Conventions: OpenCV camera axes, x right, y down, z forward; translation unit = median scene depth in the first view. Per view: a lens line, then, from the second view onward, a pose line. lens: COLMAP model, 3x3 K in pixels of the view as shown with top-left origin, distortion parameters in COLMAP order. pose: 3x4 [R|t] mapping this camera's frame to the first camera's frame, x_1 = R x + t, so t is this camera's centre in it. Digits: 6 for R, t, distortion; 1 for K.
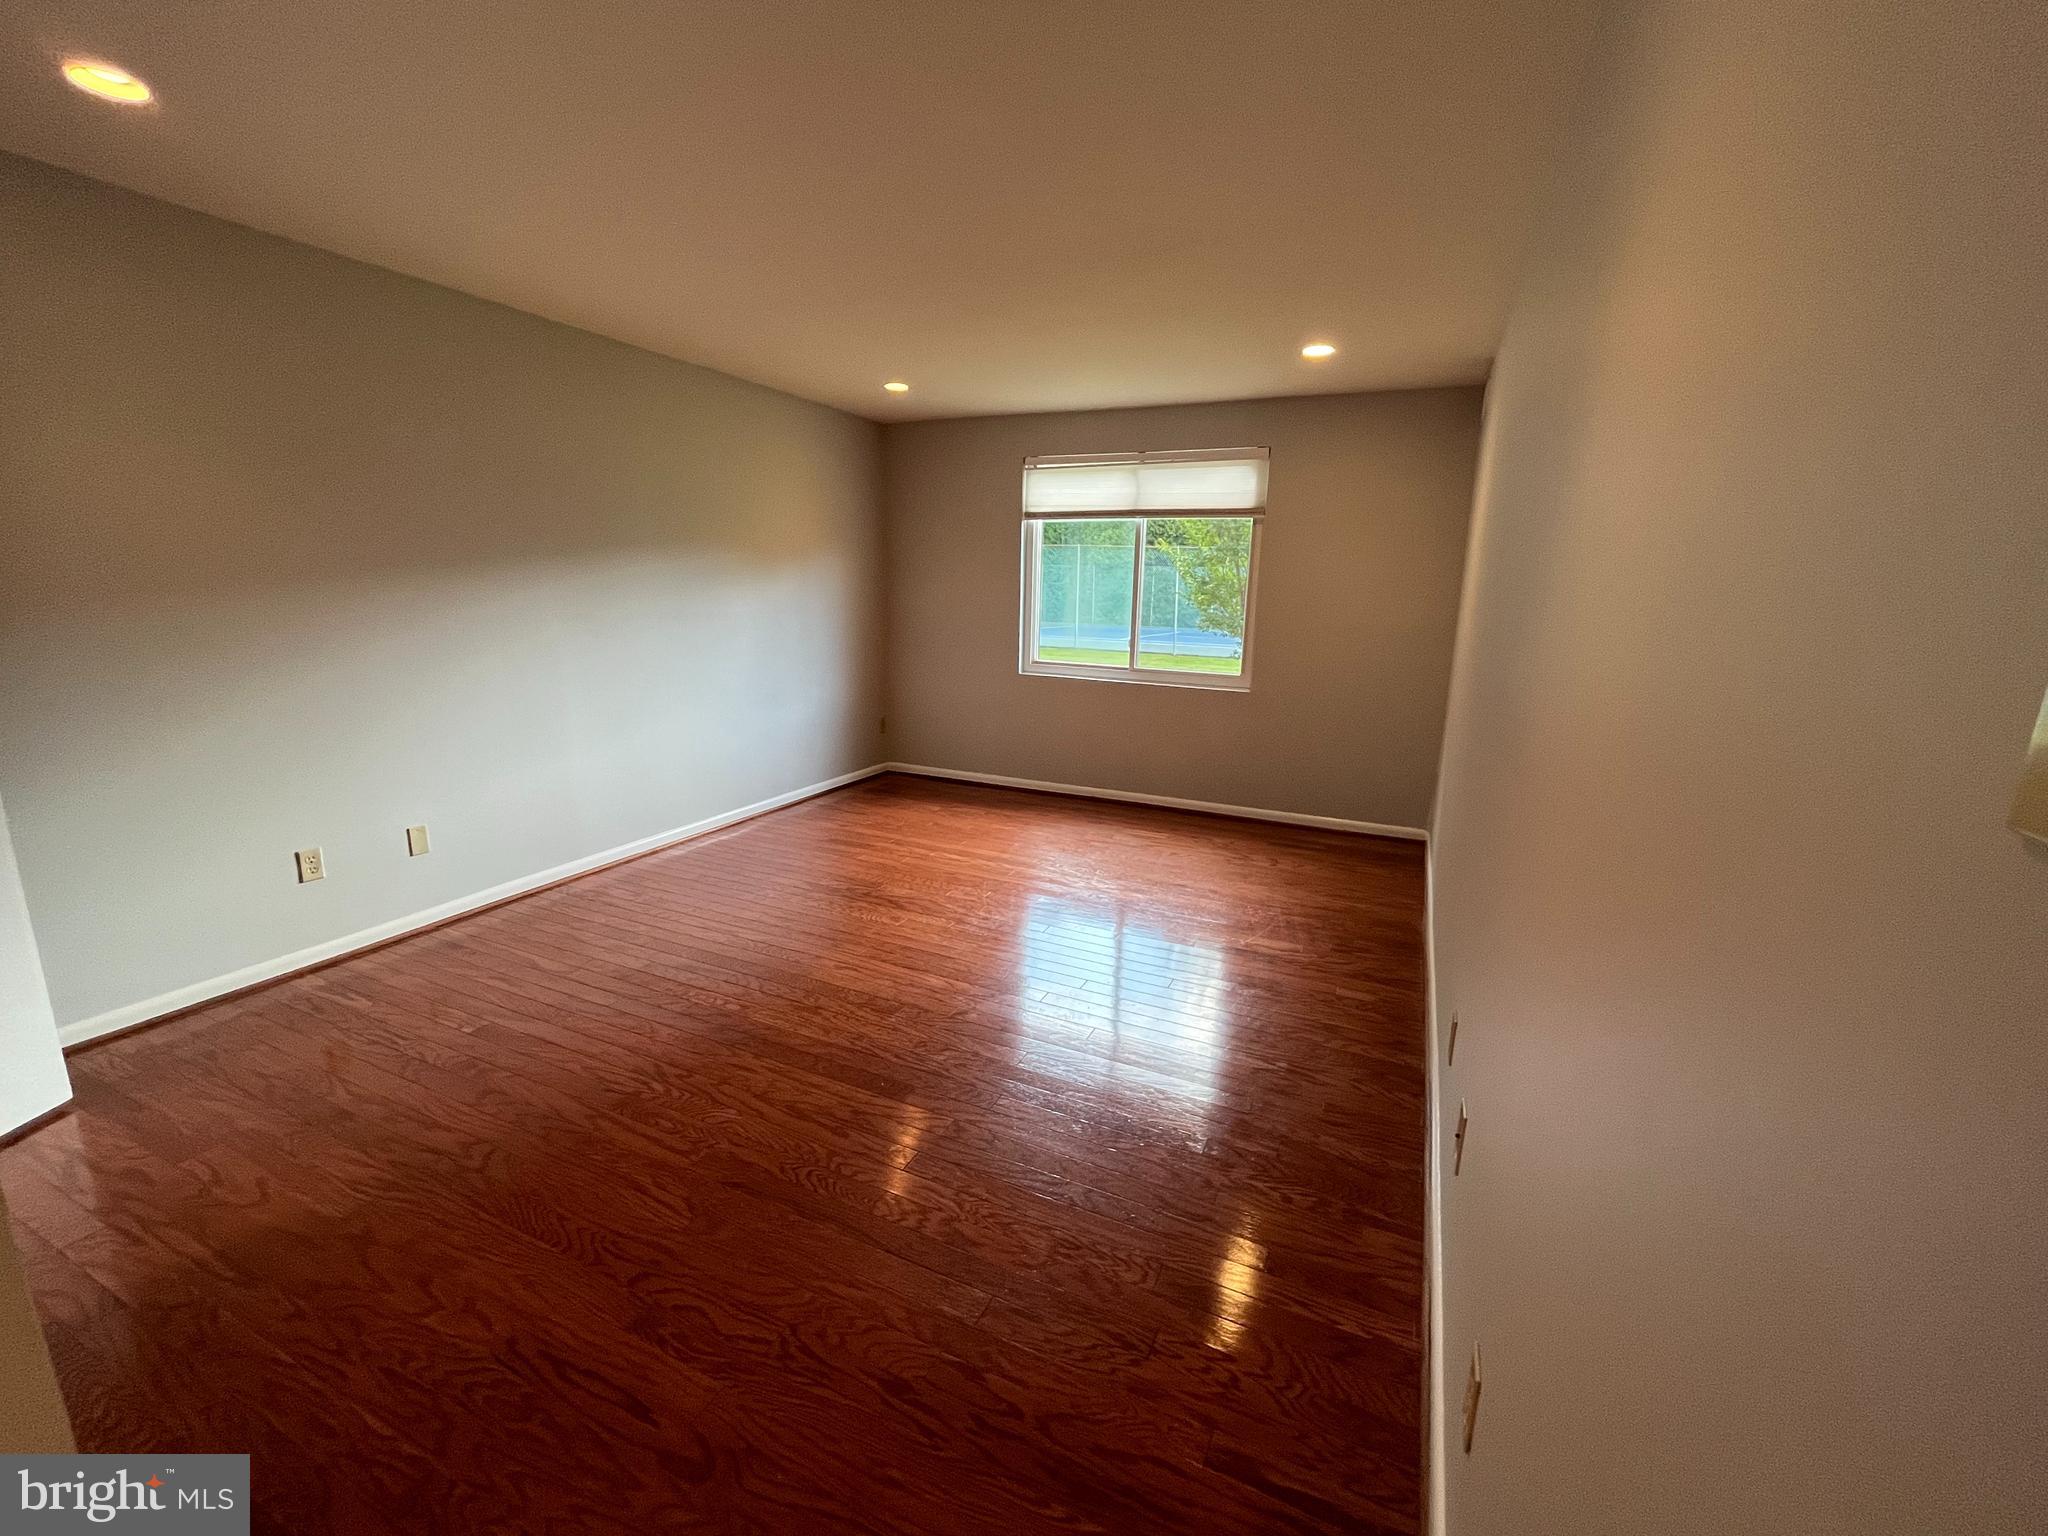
lens RADIAL K [[862.3, 0, 1024.0], [0, 862.3, 768.0], [0, 0, 1]] dist [0.000900, 0.000147]
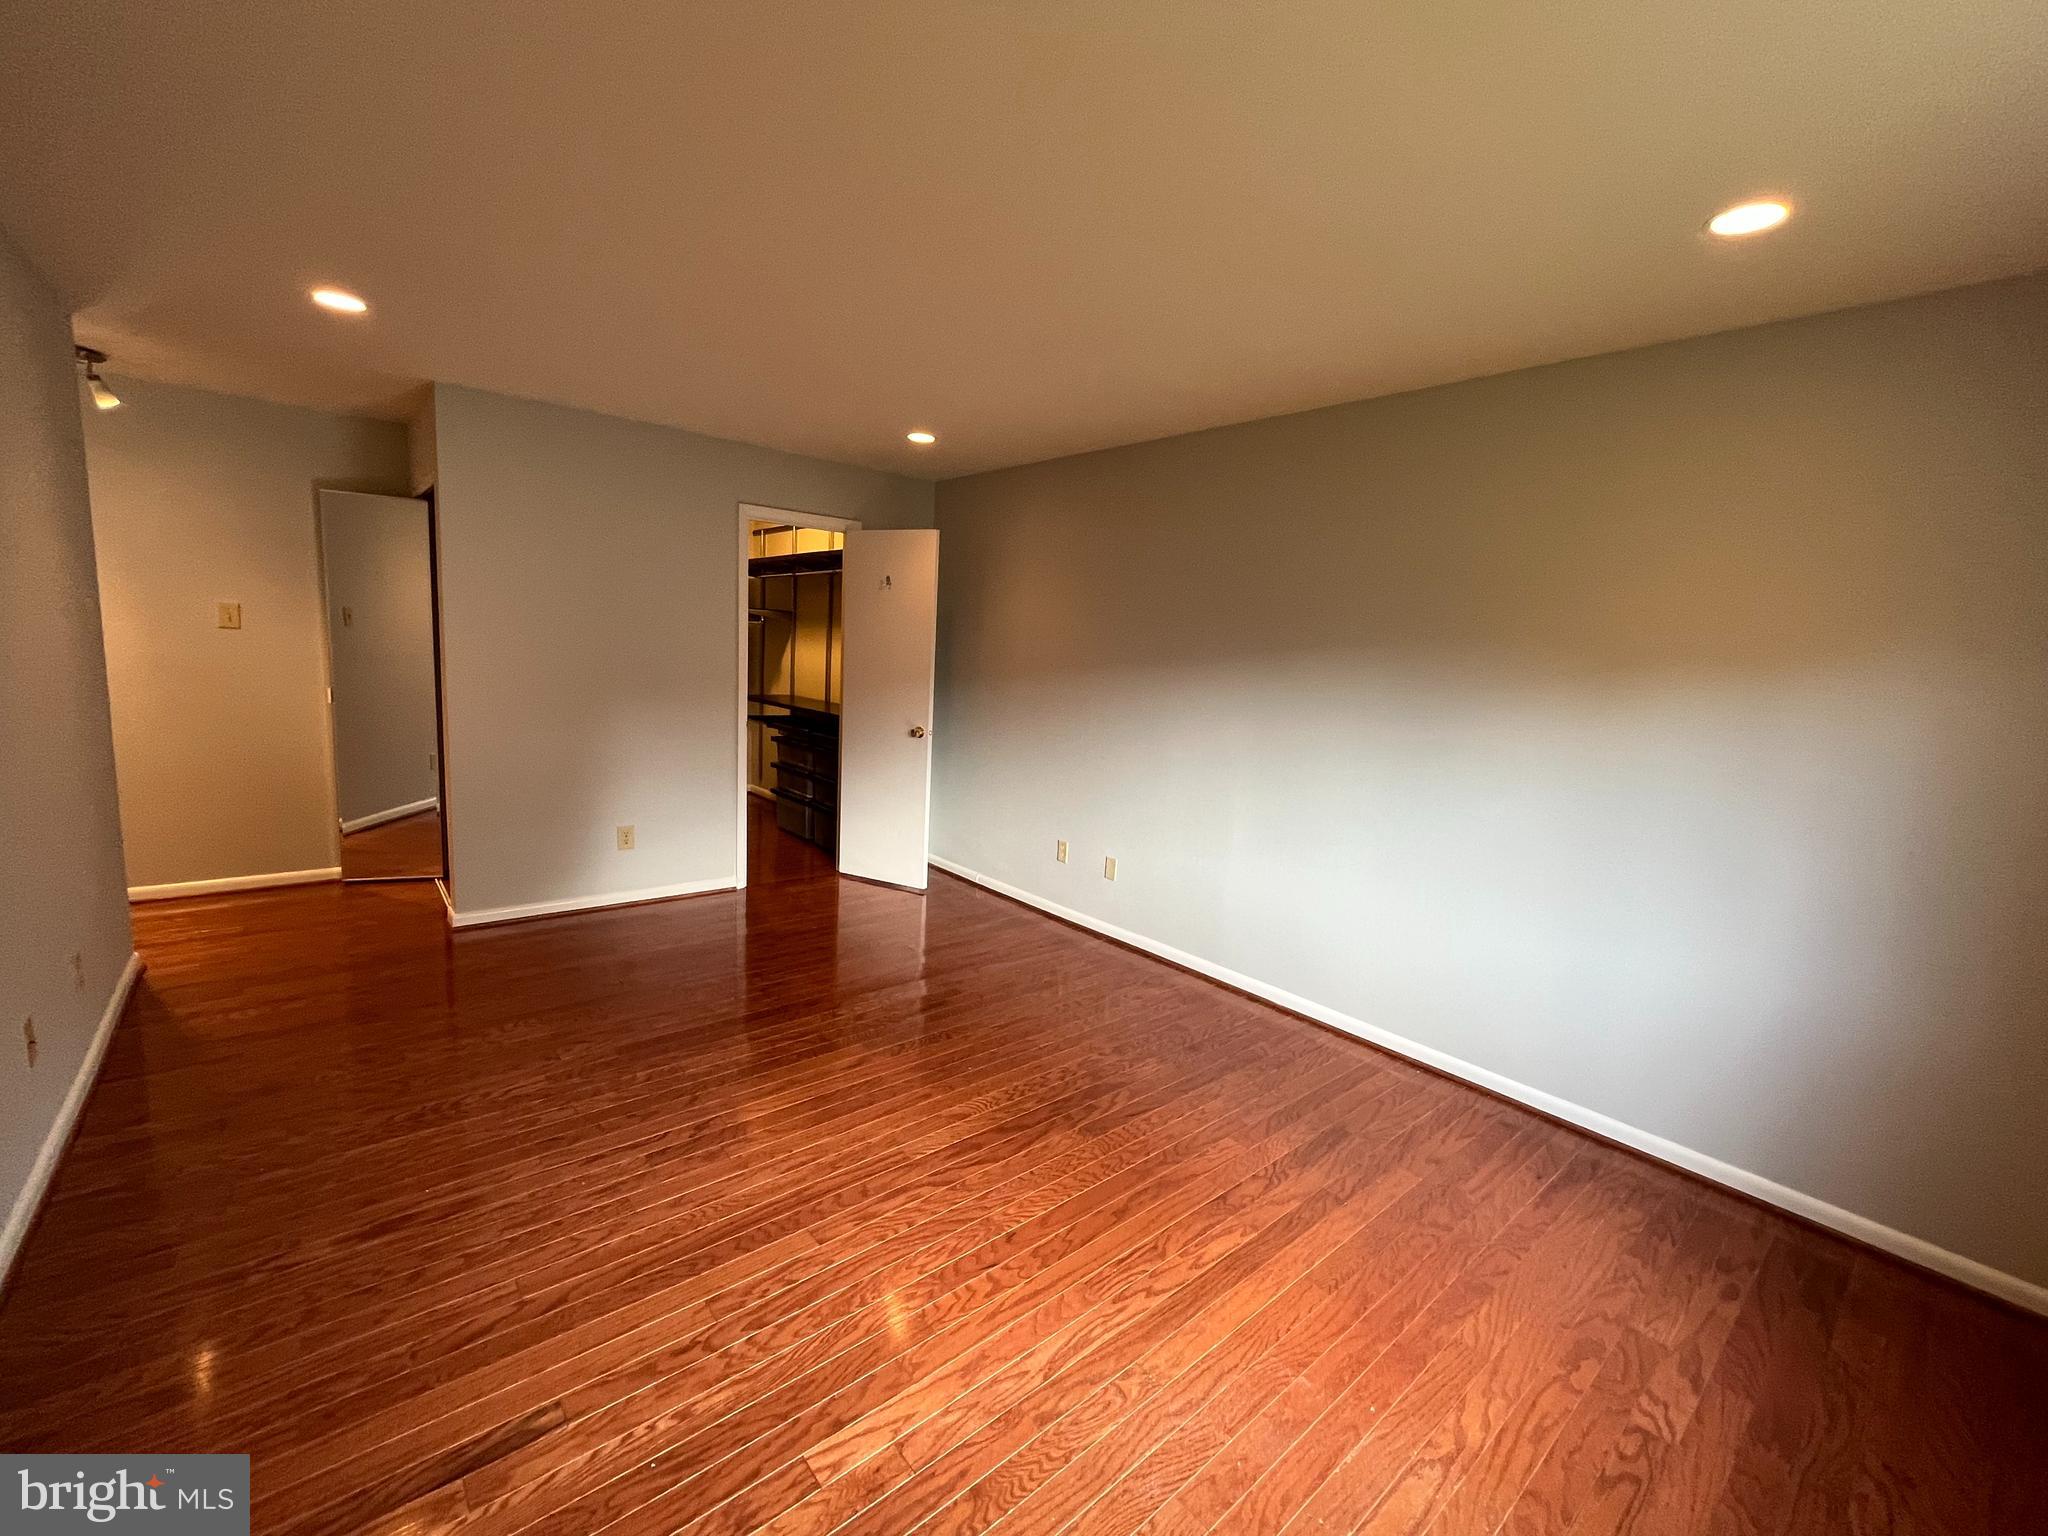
lens RADIAL K [[862.3, 0, 1024.0], [0, 862.3, 768.0], [0, 0, 1]] dist [0.000900, 0.000147]
pose [[-0.405086, 0.080433, -0.910734, 0.438841], [-0.273700, 0.939772, 0.204737, -0.247071], [0.872349, 0.332204, -0.358674, 1.176894]]
